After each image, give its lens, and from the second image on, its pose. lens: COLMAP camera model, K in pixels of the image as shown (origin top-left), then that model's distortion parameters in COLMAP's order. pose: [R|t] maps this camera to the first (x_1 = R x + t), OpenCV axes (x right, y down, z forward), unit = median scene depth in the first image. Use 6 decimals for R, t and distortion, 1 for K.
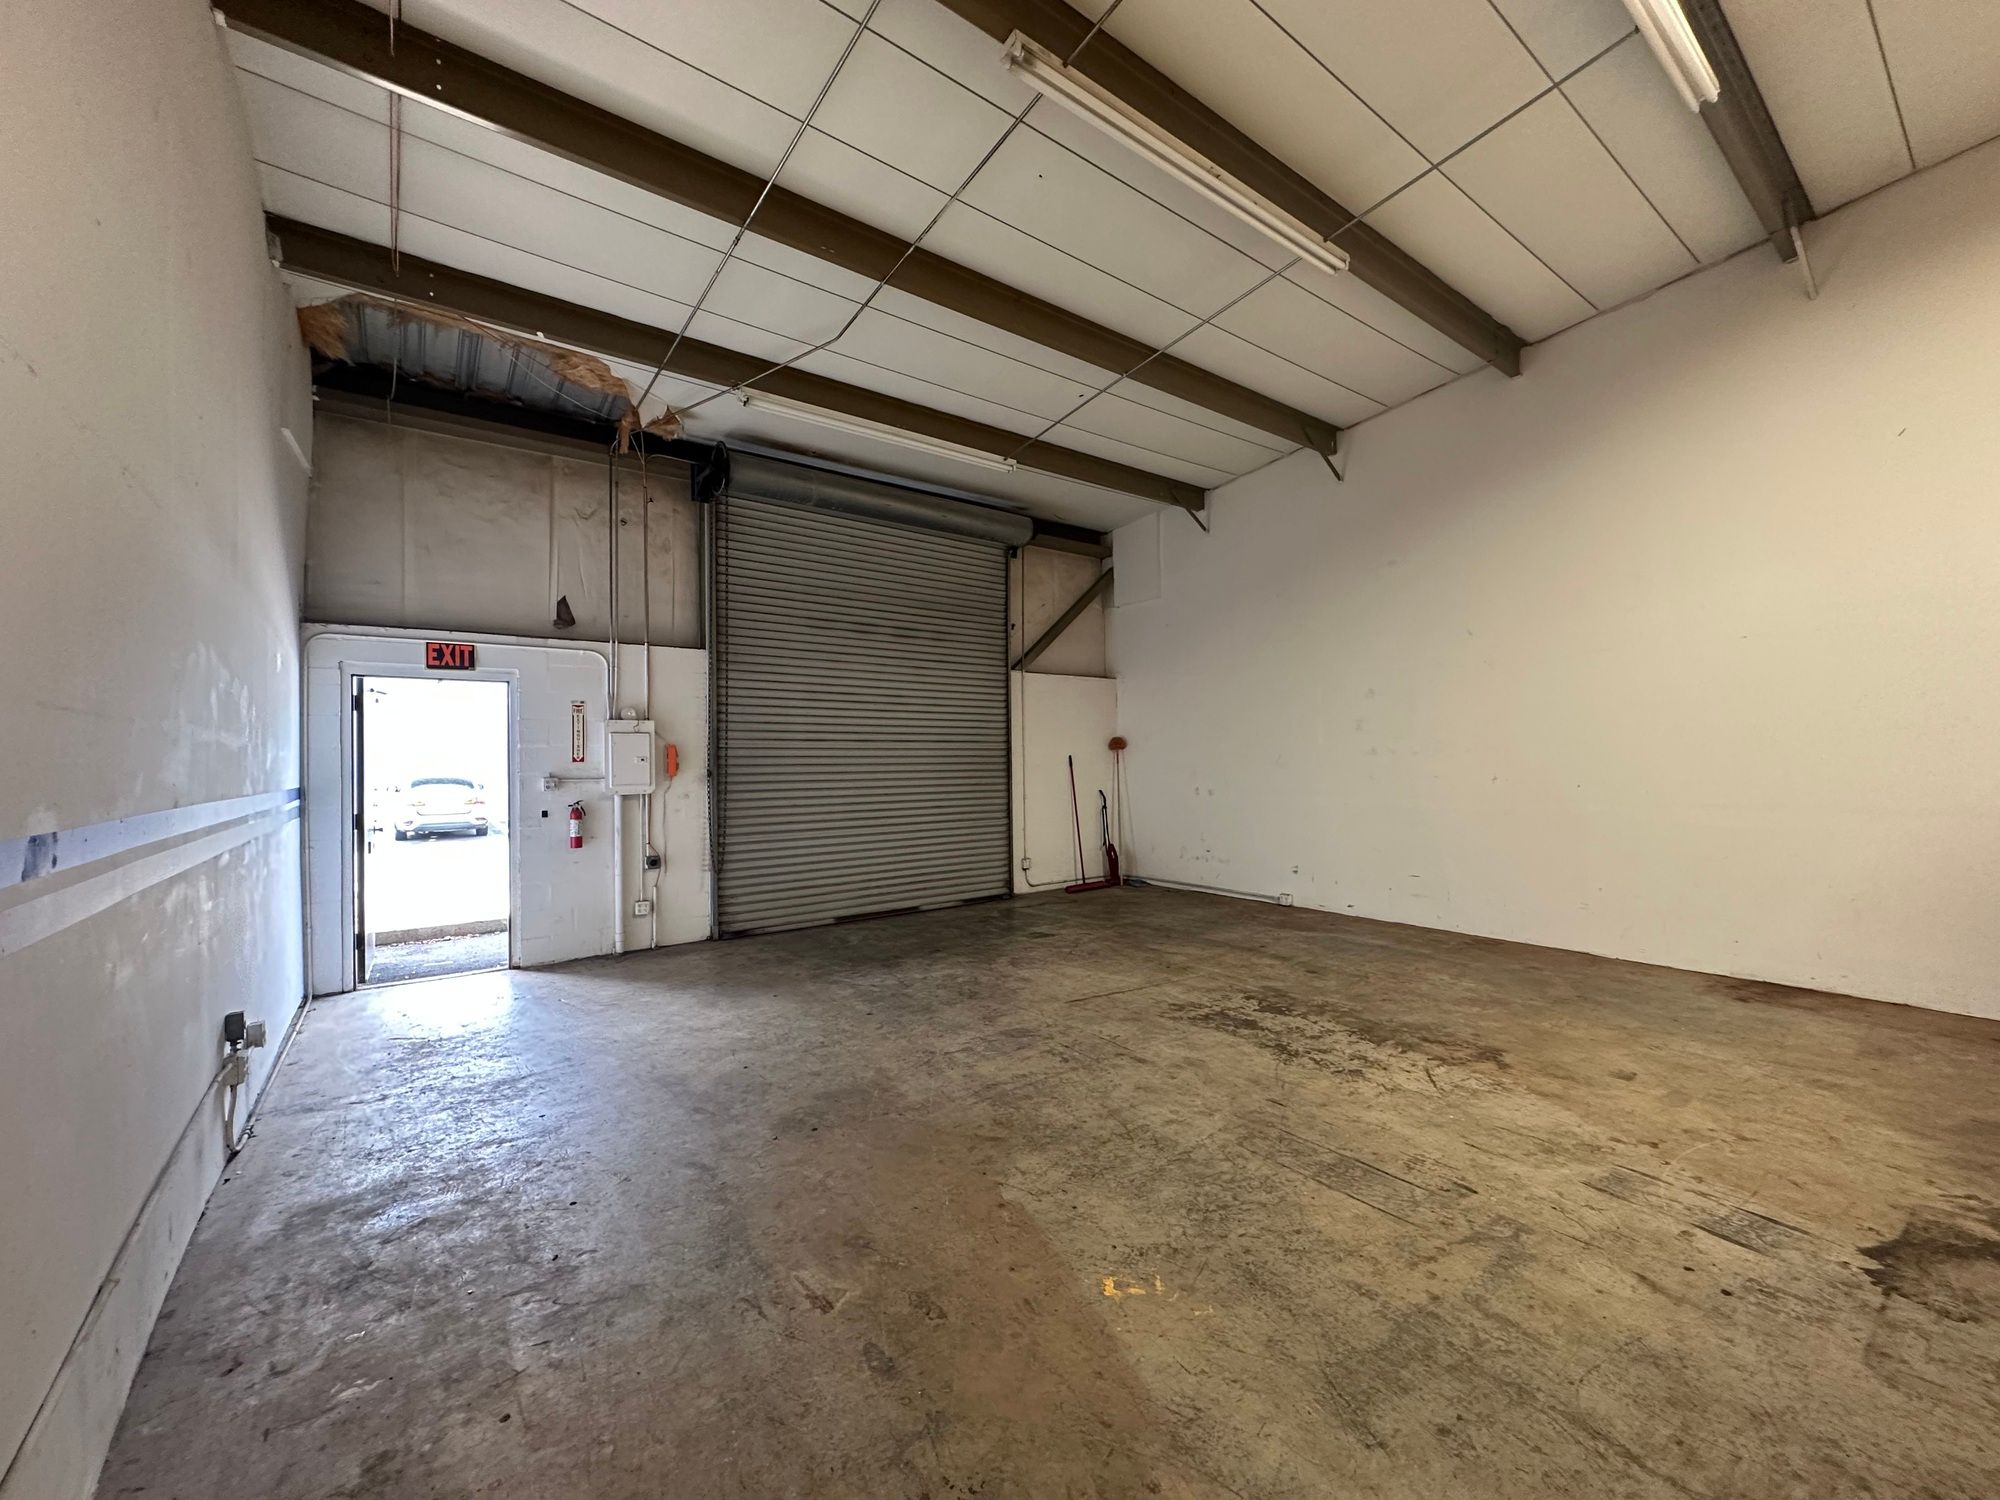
lens RADIAL K [[801.1, 0, 1001.8], [0, 801.1, 749.9], [0, 0, 1]] dist [-0.001980, 0.000827]
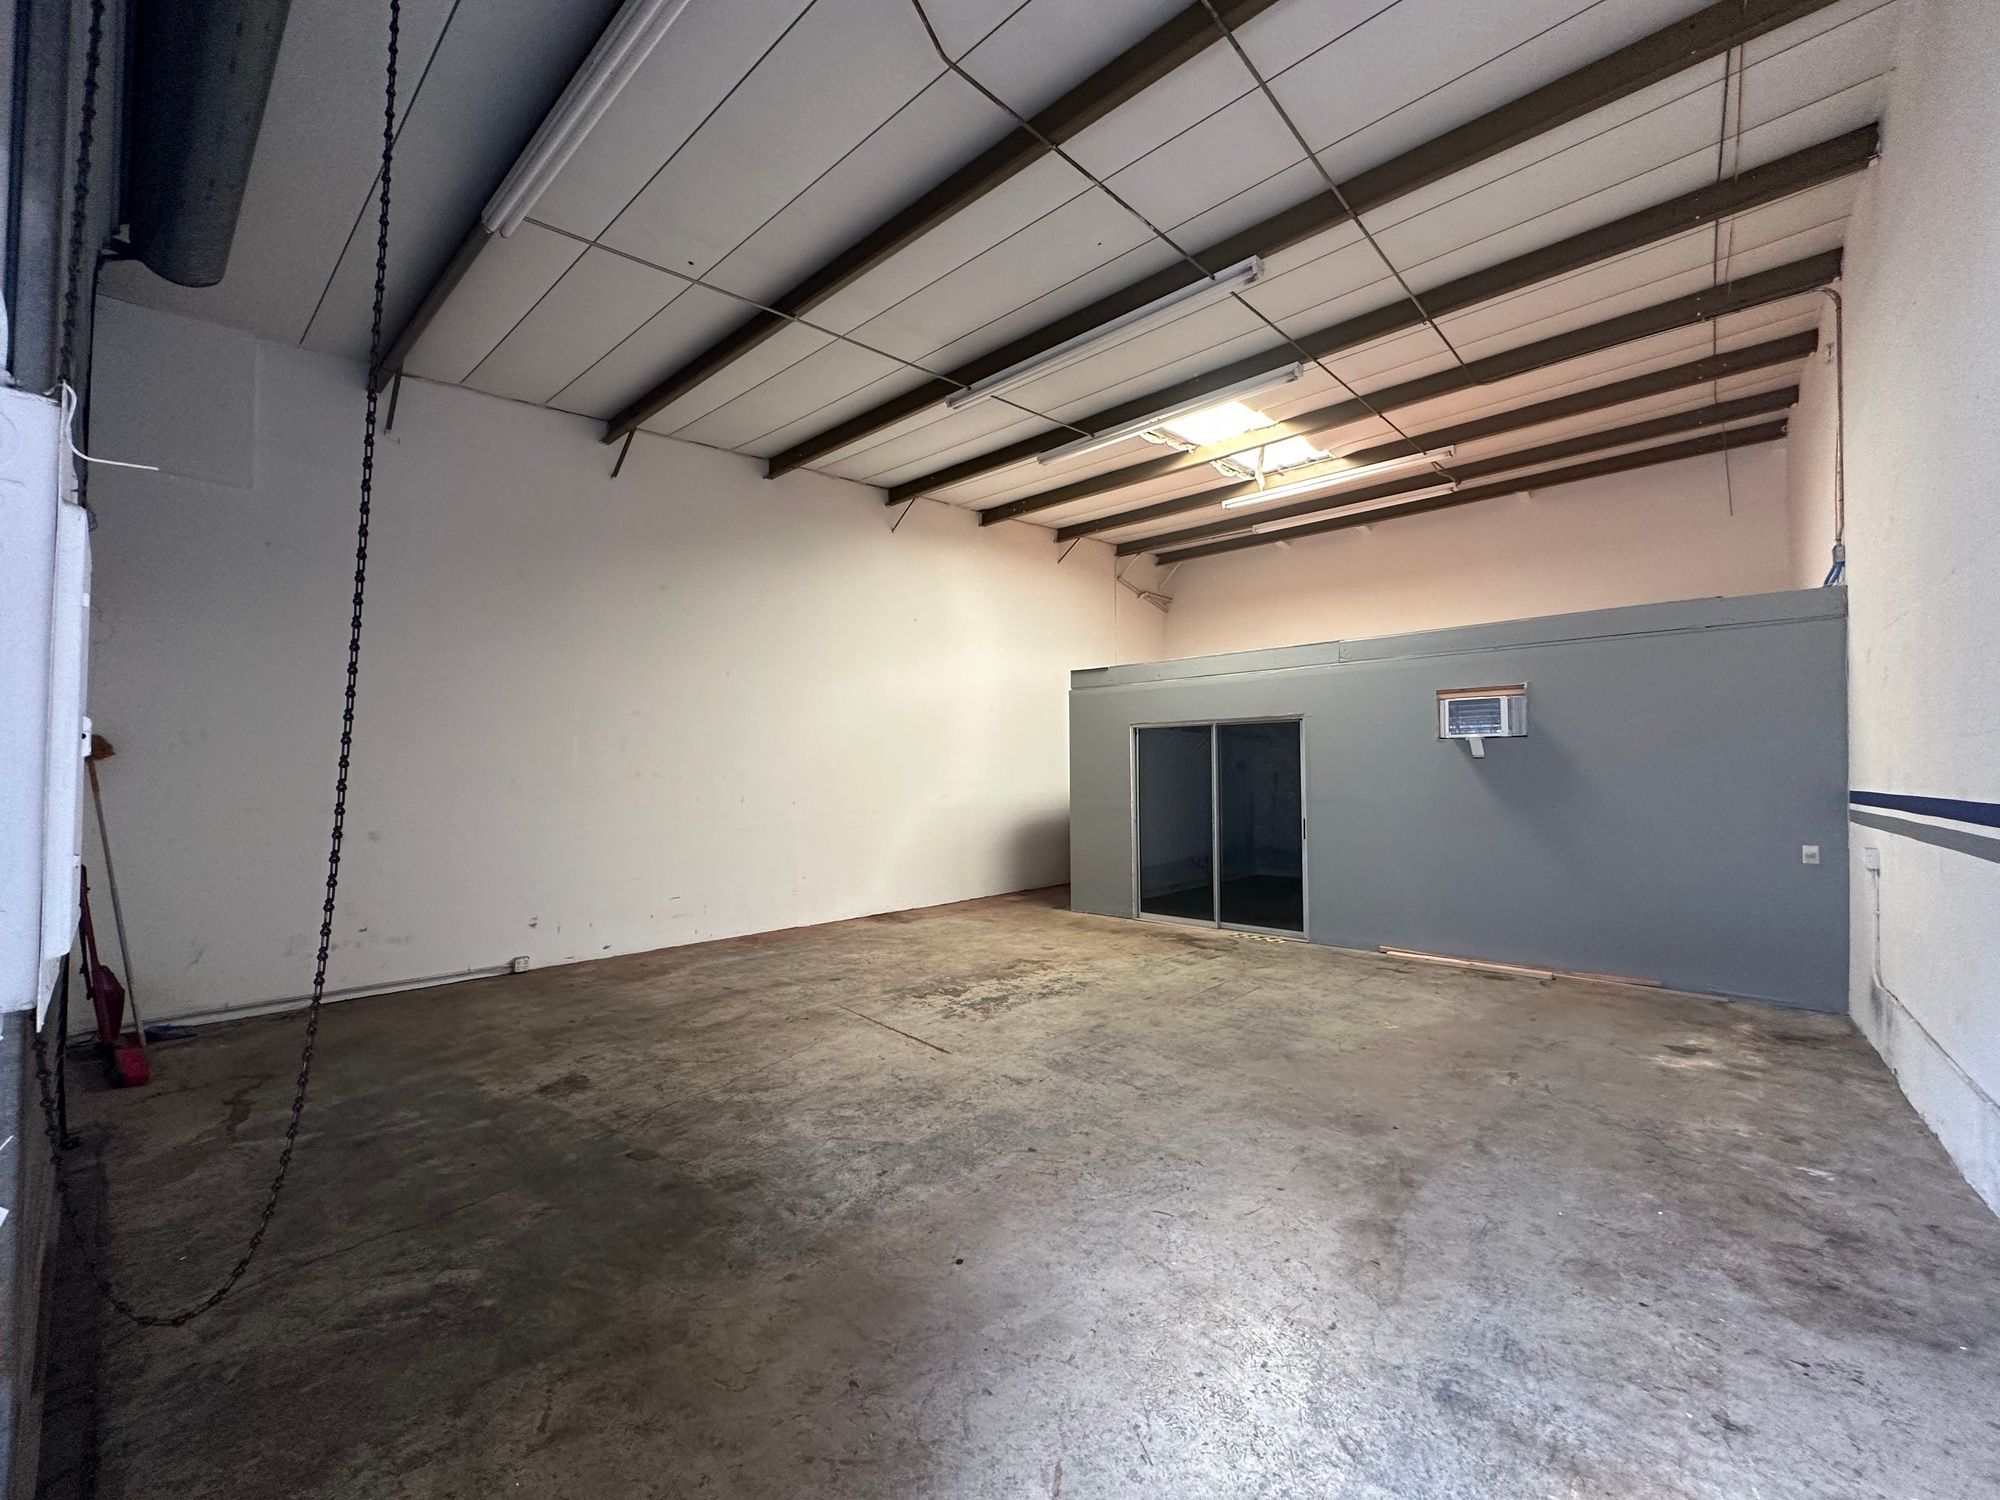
lens RADIAL K [[801.1, 0, 993.9], [0, 801.1, 749.2], [0, 0, 1]] dist [-0.001980, 0.000827]
pose [[-0.197873, 0.050803, 0.978910, -0.923721], [-0.003908, 0.998607, -0.052616, 0.032623], [-0.980220, -0.014236, -0.197399, 1.295233]]
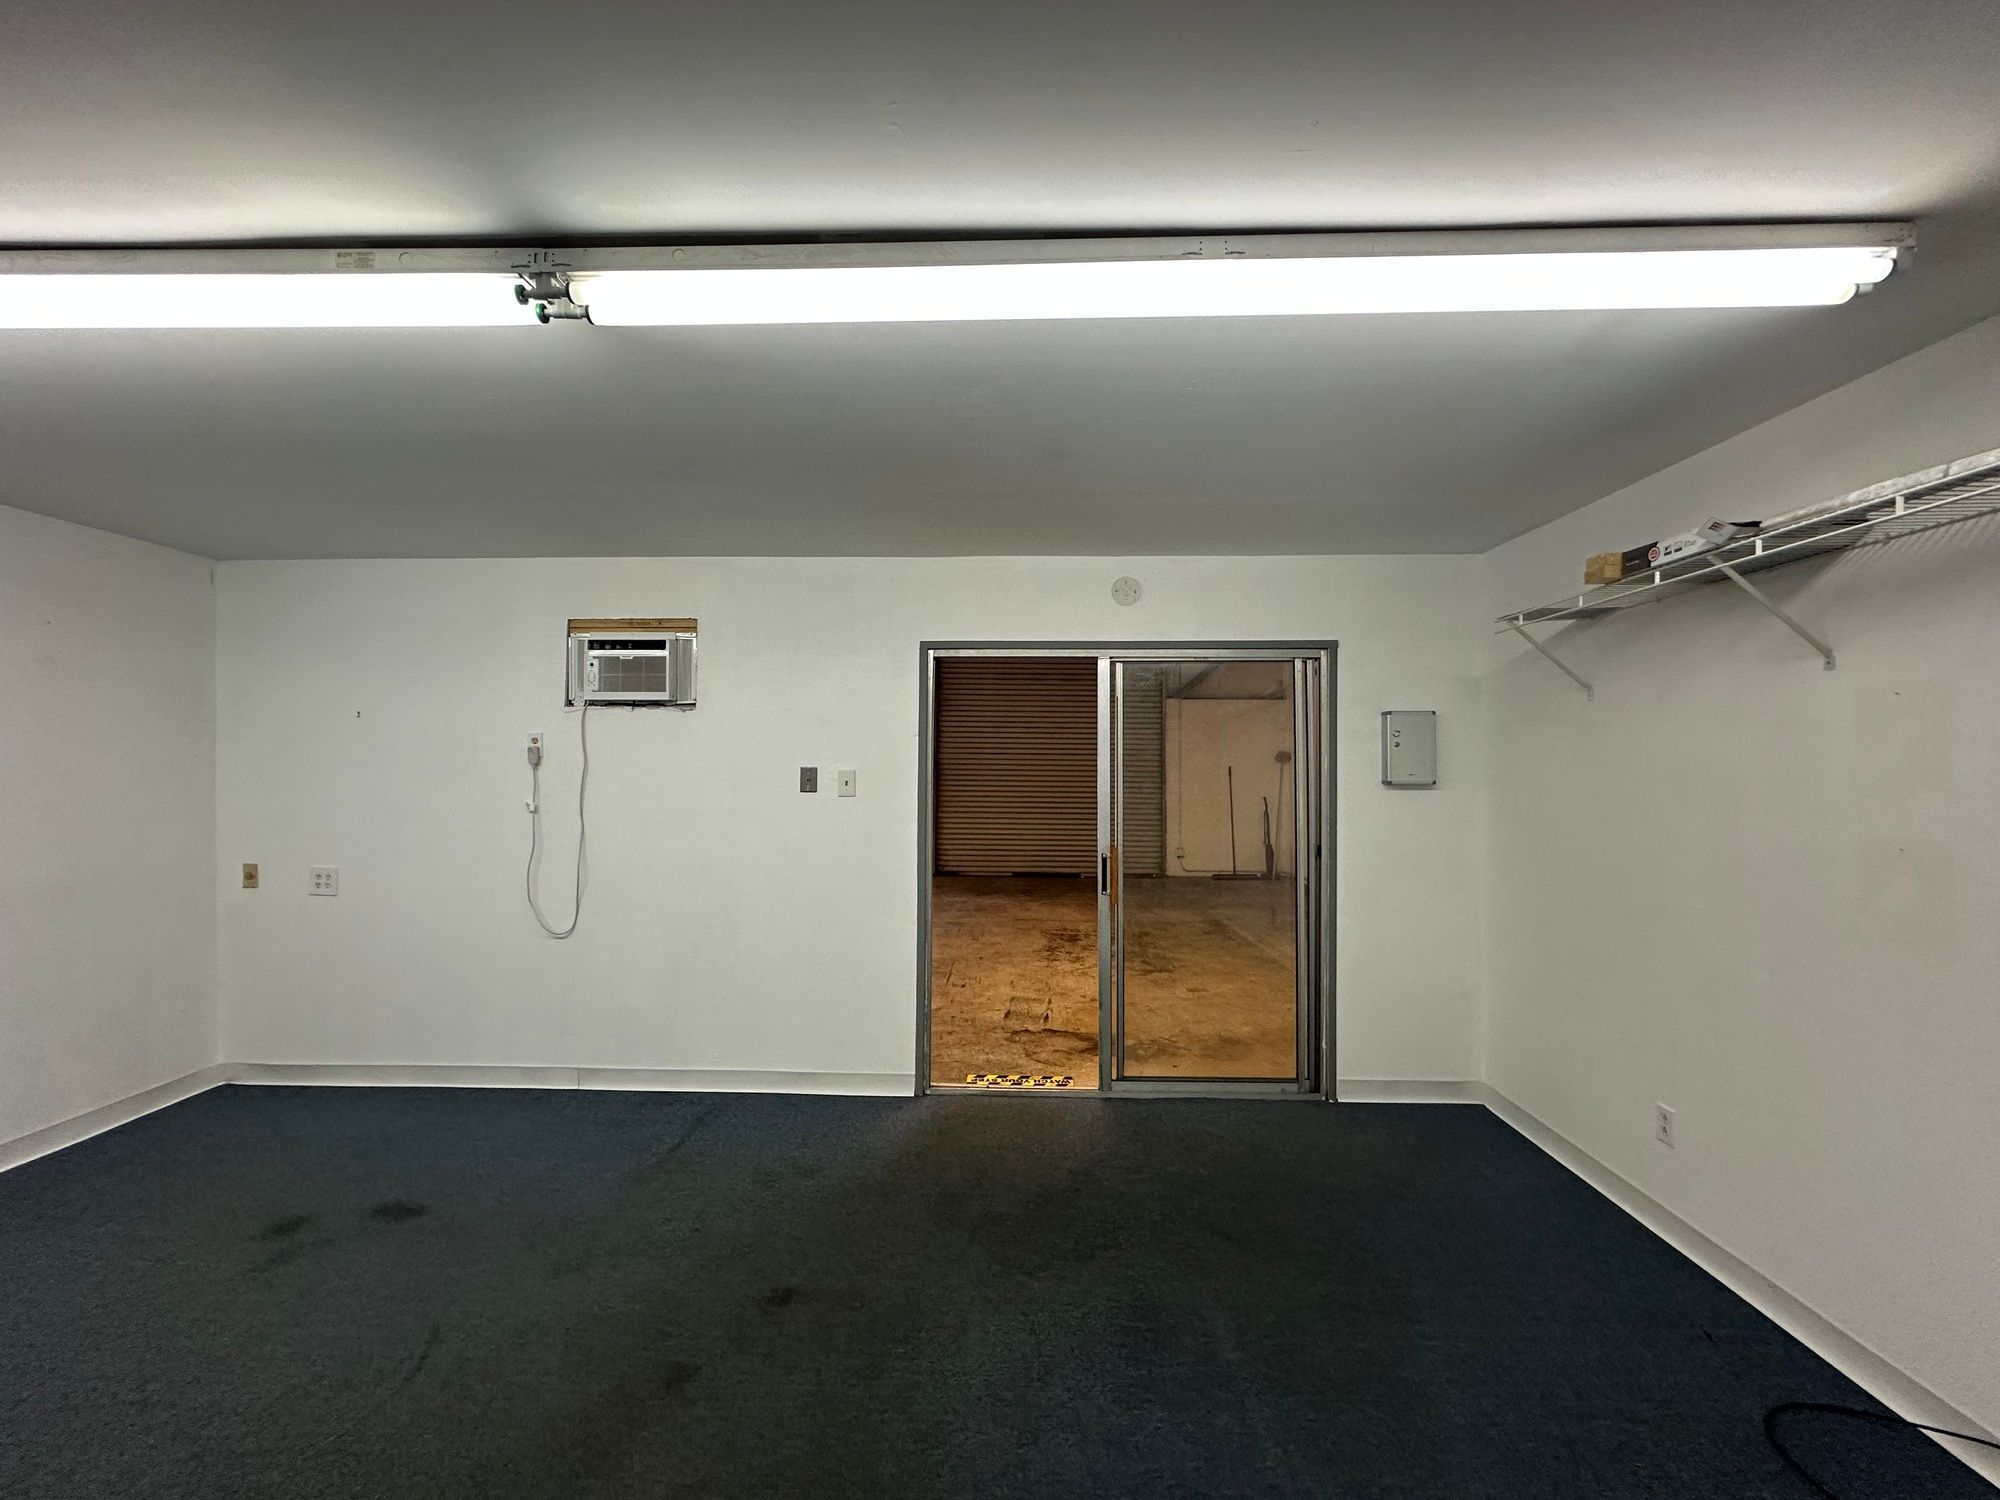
lens RADIAL K [[801.1, 0, 998.7], [0, 801.1, 758.5], [0, 0, 1]] dist [-0.001980, 0.000827]
pose [[0.779619, 0.008011, -0.626202, 1.217506], [-0.007188, 0.999967, 0.003844, -0.016796], [0.626212, 0.001504, 0.779651, -0.320093]]
